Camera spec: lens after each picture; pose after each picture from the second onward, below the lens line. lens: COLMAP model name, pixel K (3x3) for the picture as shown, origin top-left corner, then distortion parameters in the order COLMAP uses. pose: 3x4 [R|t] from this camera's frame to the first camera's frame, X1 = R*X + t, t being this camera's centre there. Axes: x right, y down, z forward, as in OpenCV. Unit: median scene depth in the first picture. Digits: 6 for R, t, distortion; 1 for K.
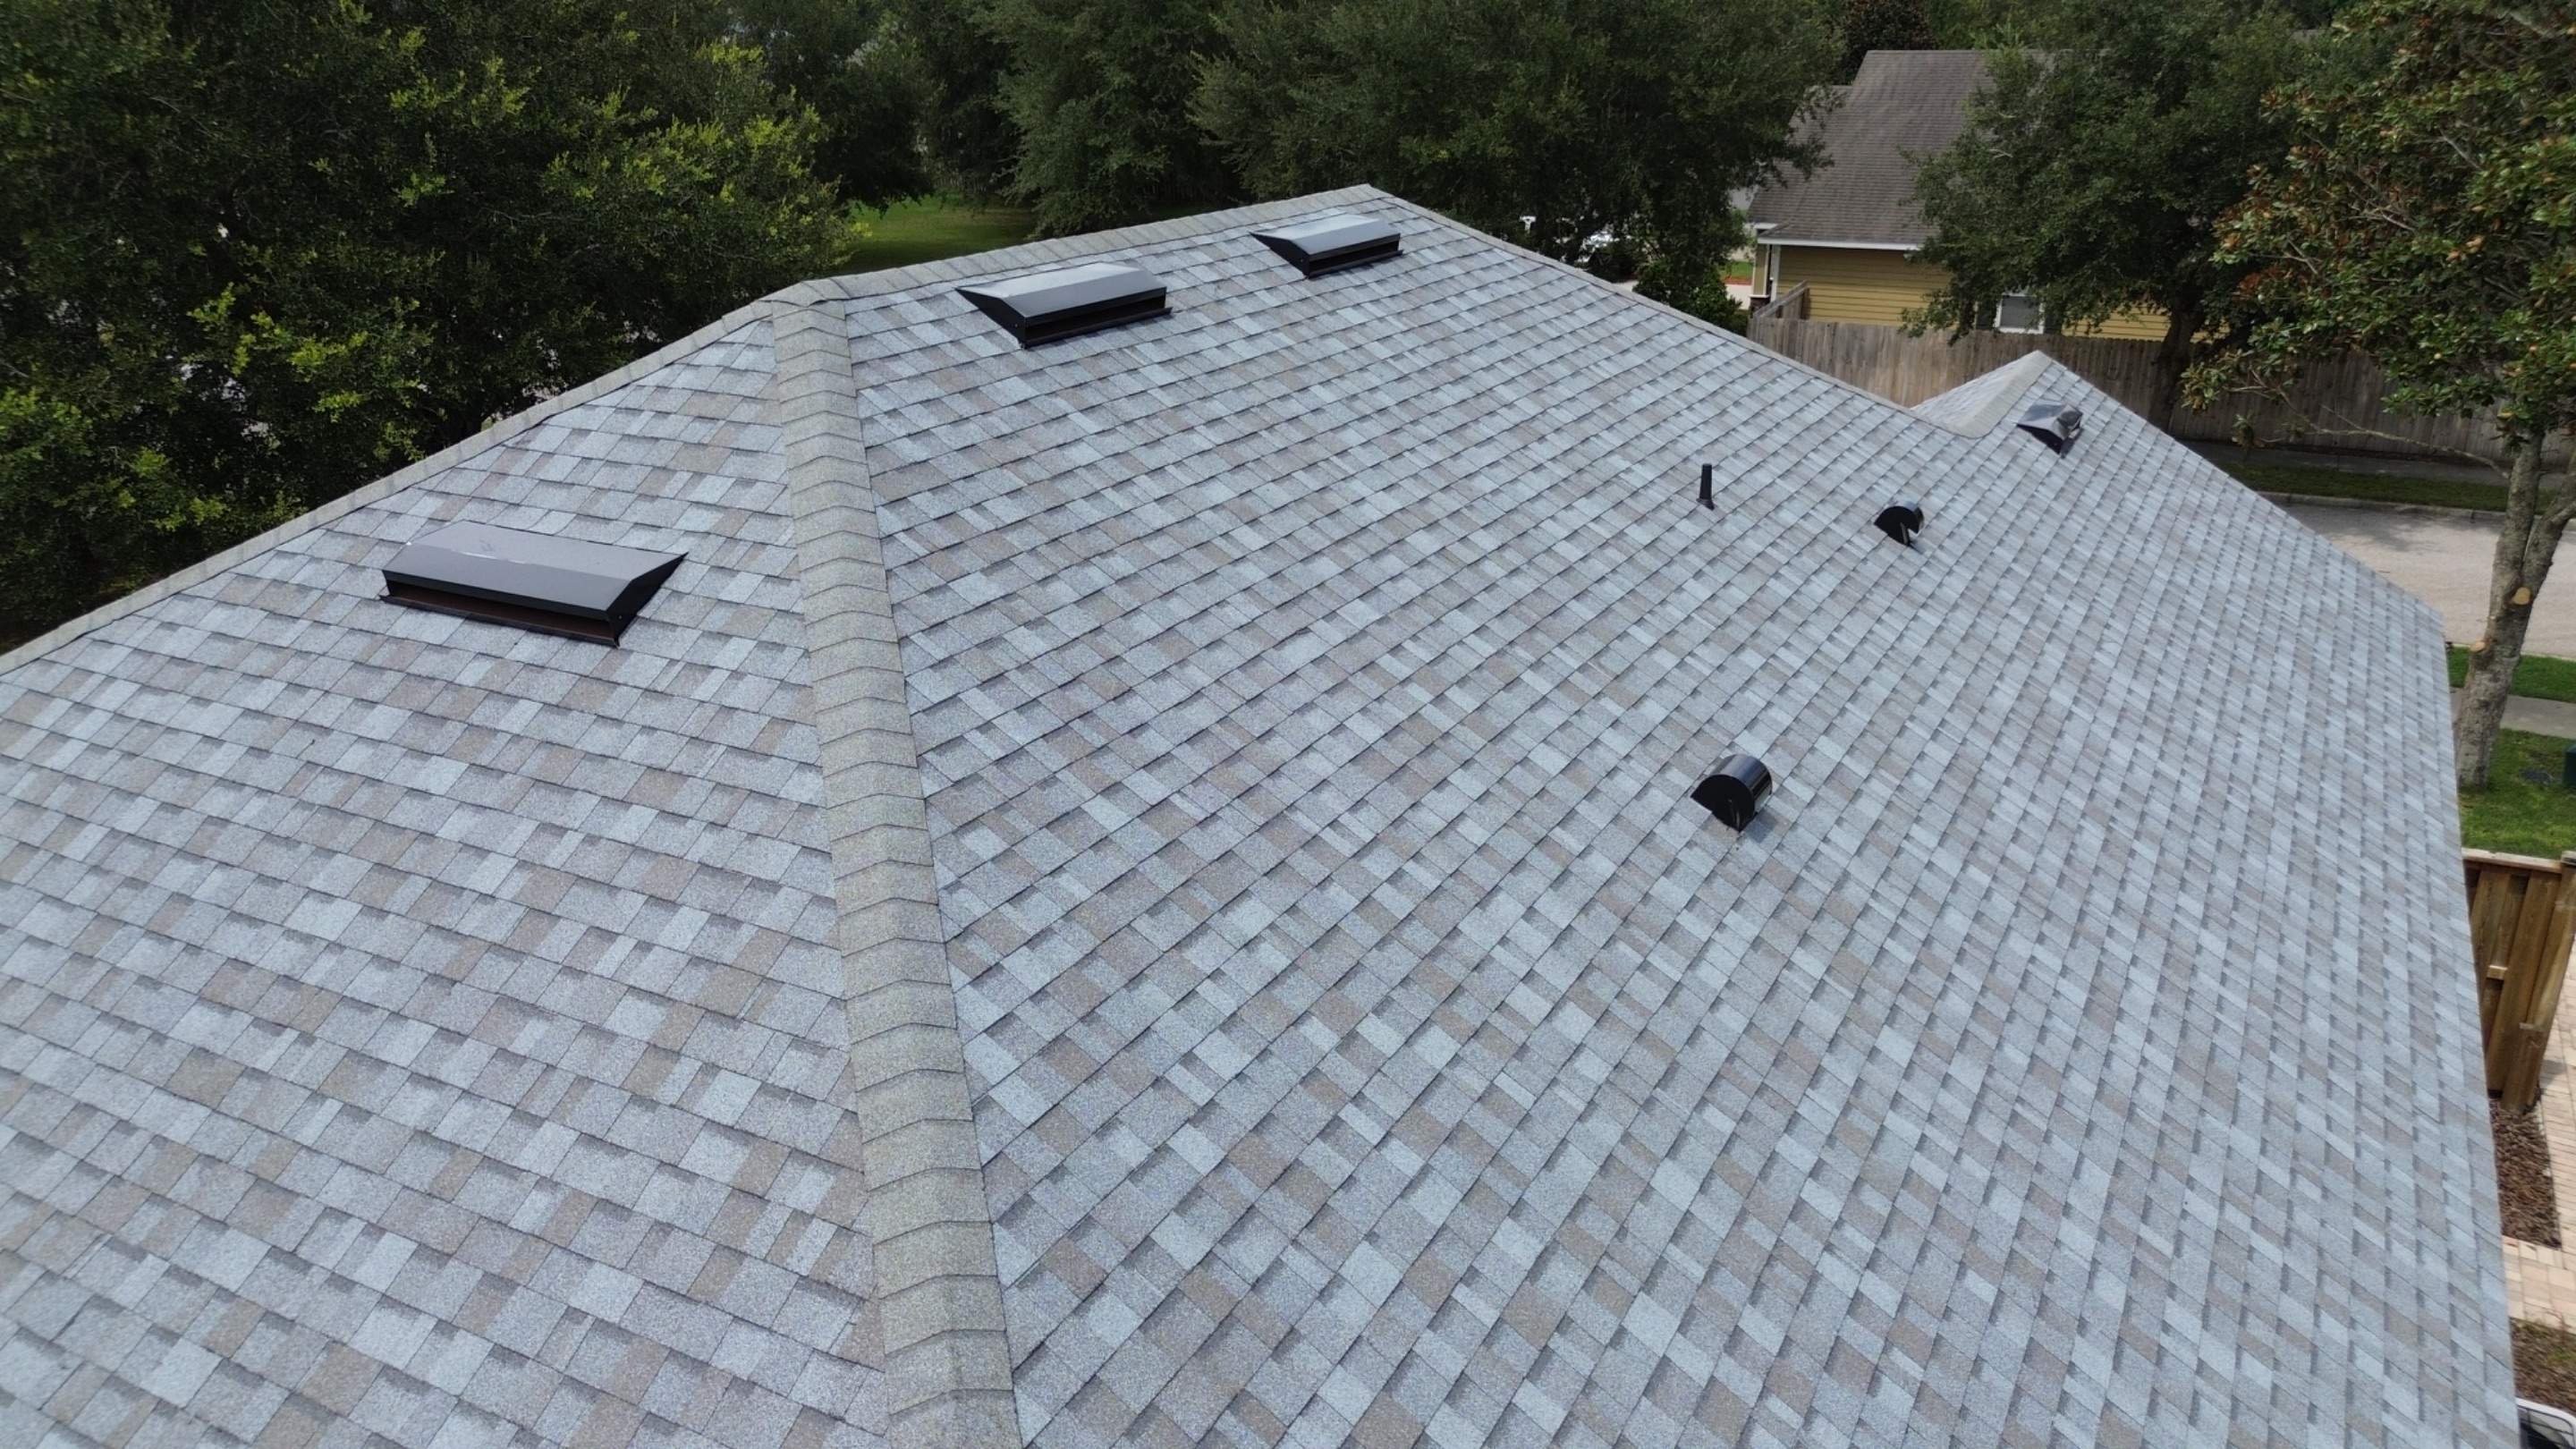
lens RADIAL K [[1823.5, 0, 1288.0], [0, 1823.5, 724.5], [0, 0, 1]] dist [0.085649, -0.086046]
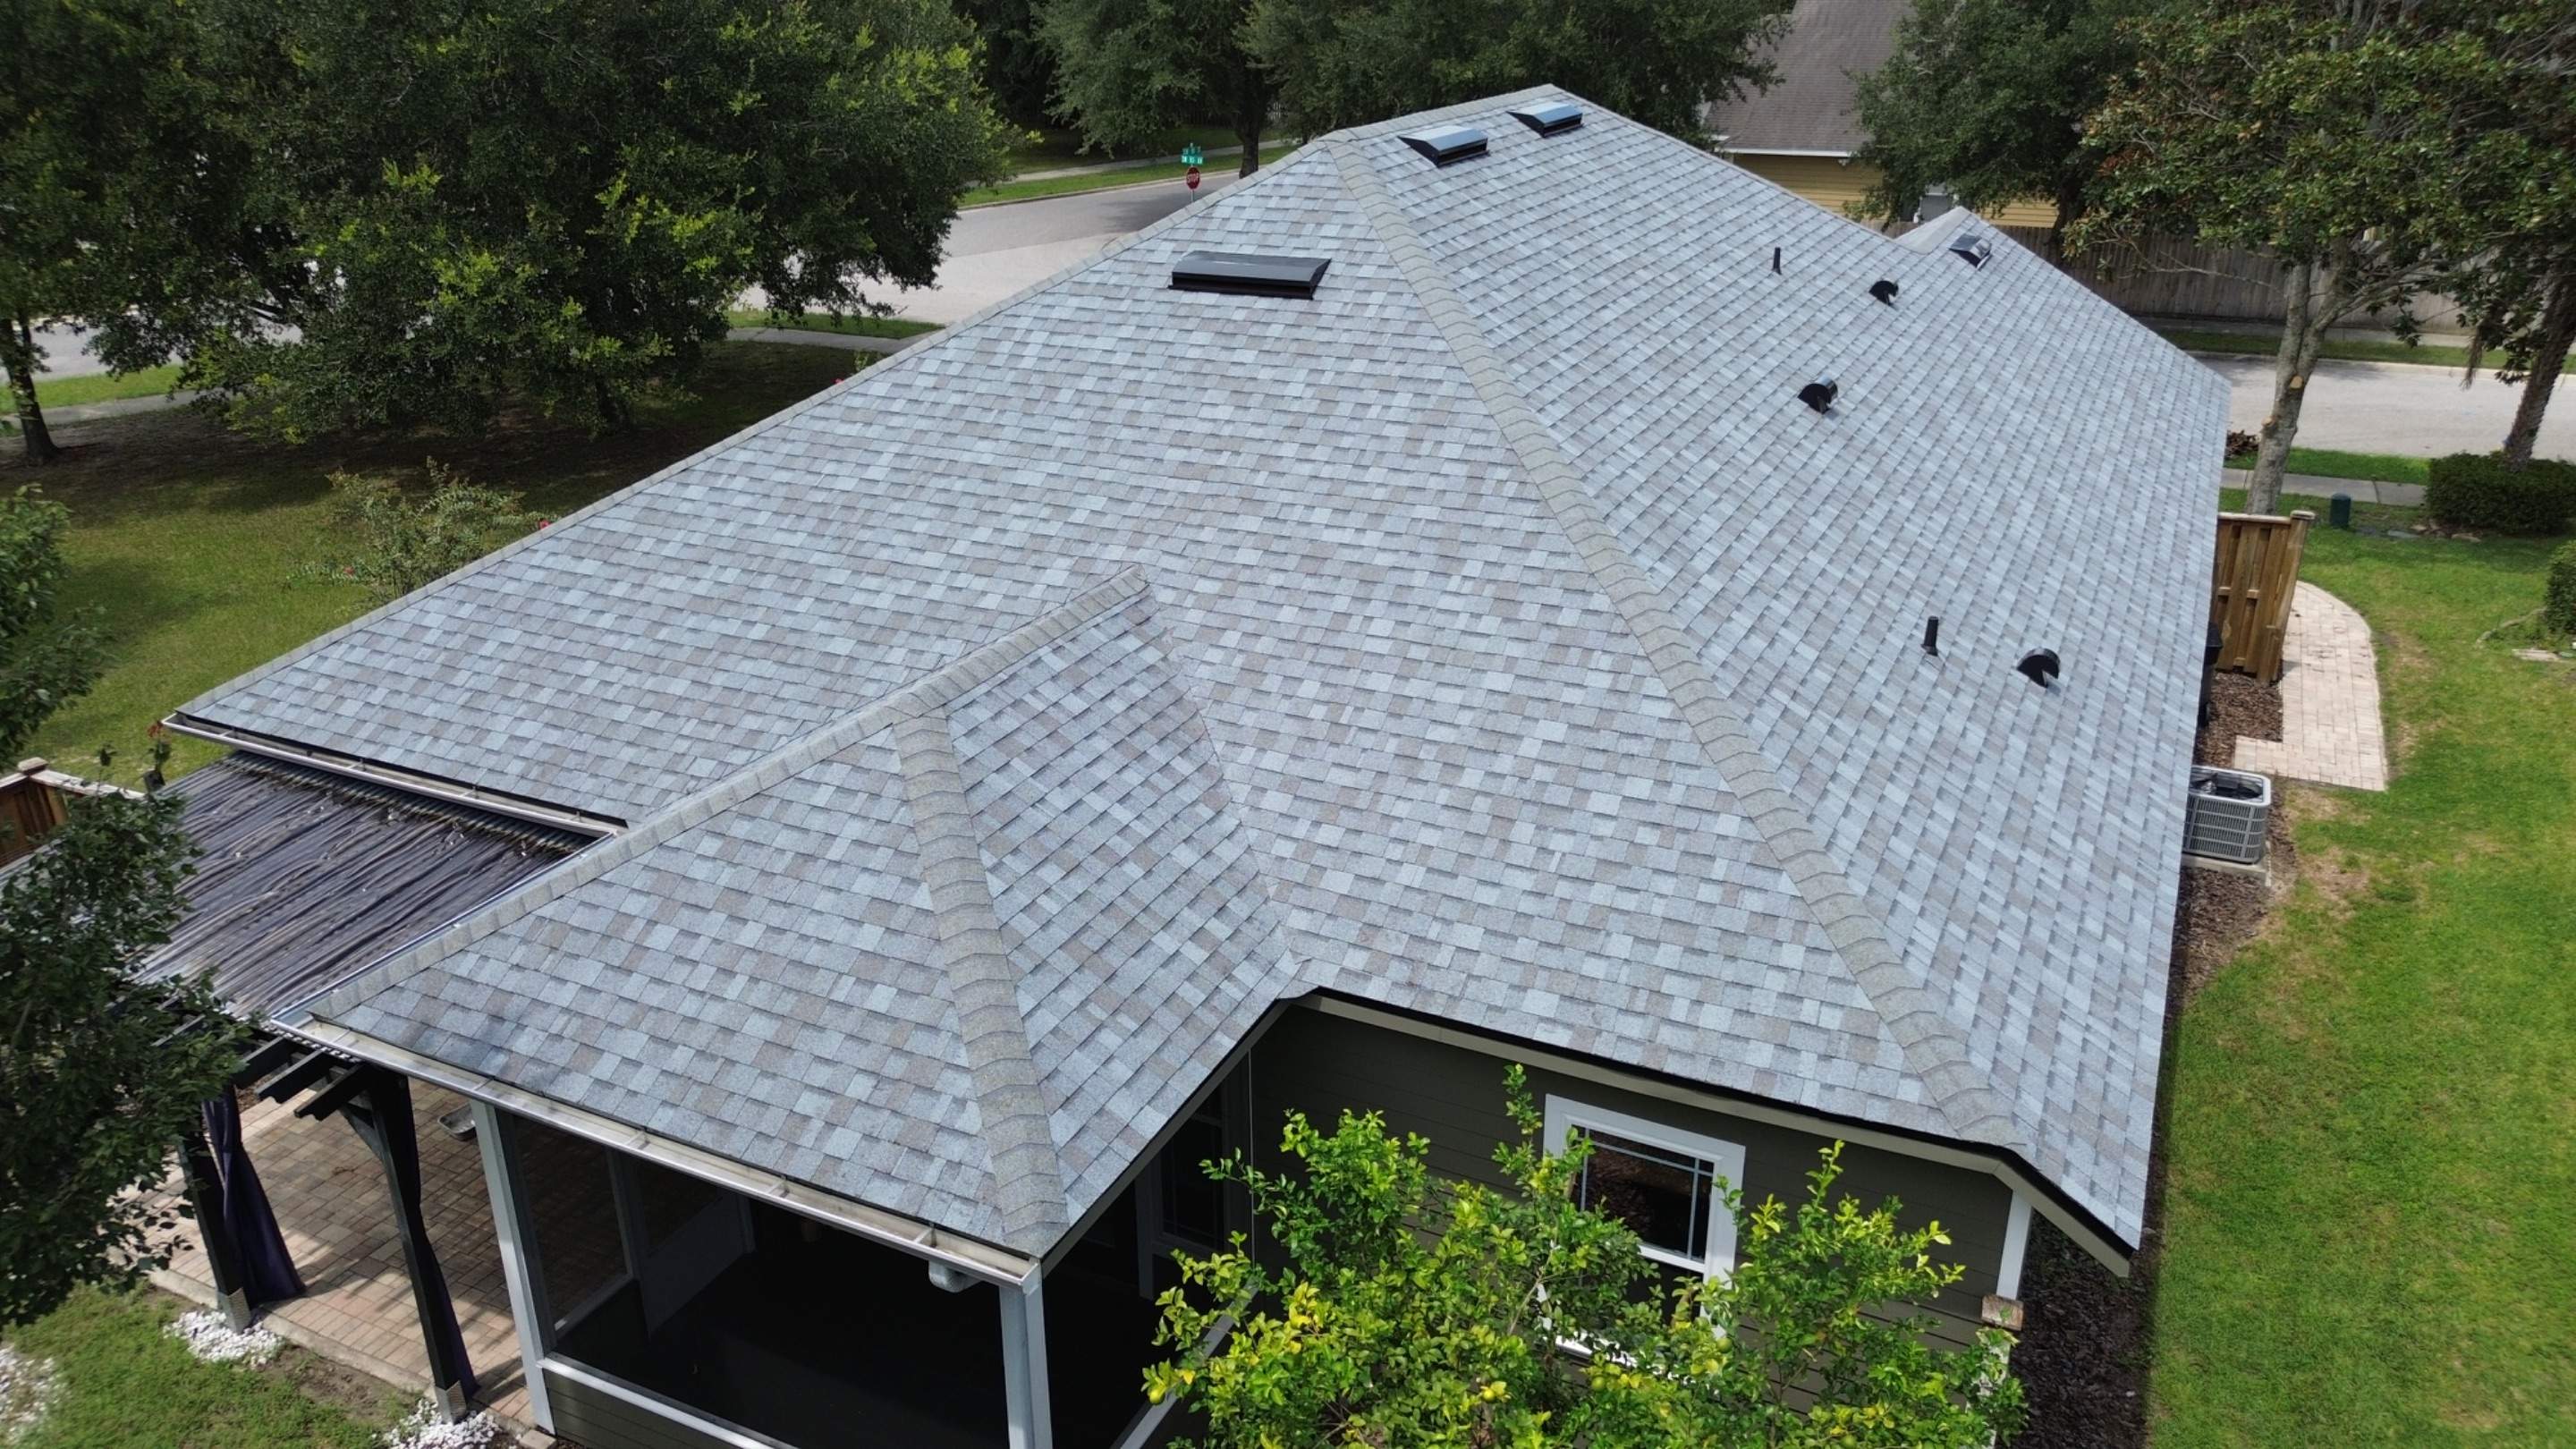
lens RADIAL K [[1823.5, 0, 1288.0], [0, 1823.5, 724.5], [0, 0, 1]] dist [0.085649, -0.086046]
pose [[0.998826, -0.019285, 0.044434, -0.314601], [0.017734, 0.999228, 0.035048, 0.236263], [-0.045076, -0.034219, 0.998397, -0.709677]]
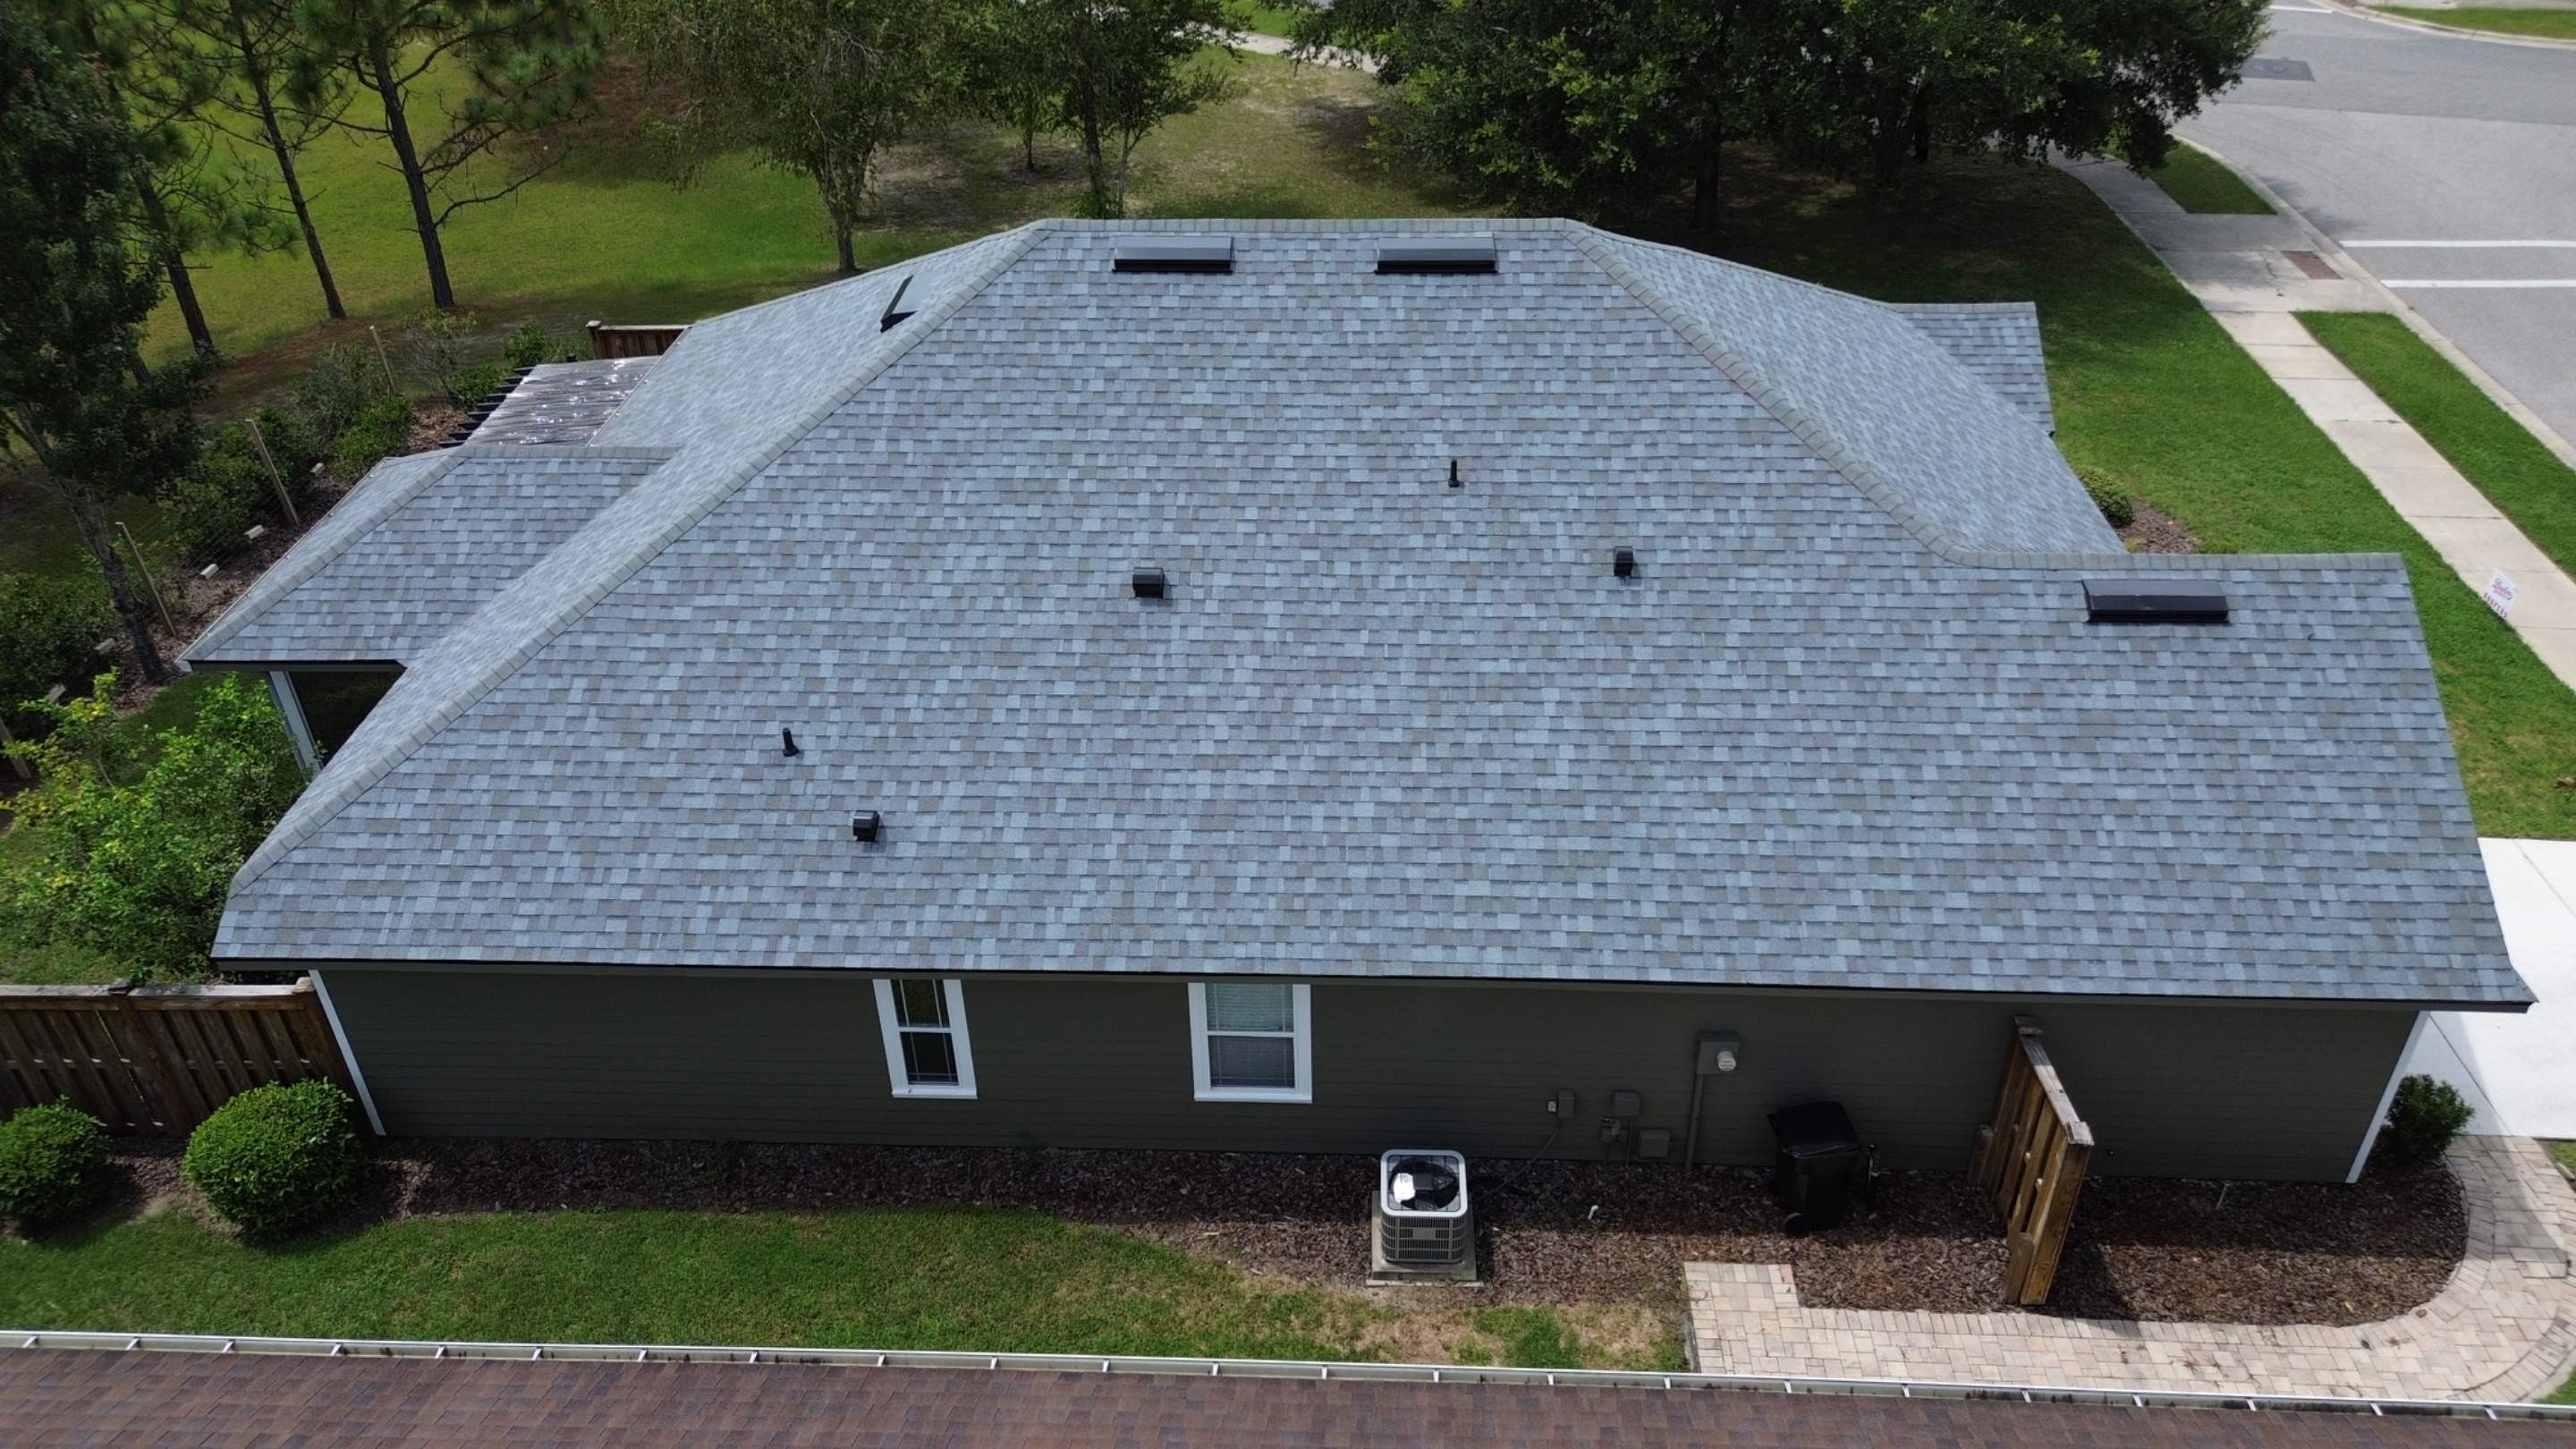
lens RADIAL K [[1823.5, 0, 1288.0], [0, 1823.5, 724.5], [0, 0, 1]] dist [0.085649, -0.086046]
pose [[0.441998, 0.507210, -0.739848, 1.539592], [-0.311018, 0.860279, 0.403965, -0.569383], [0.841371, 0.051555, 0.537993, -0.005174]]
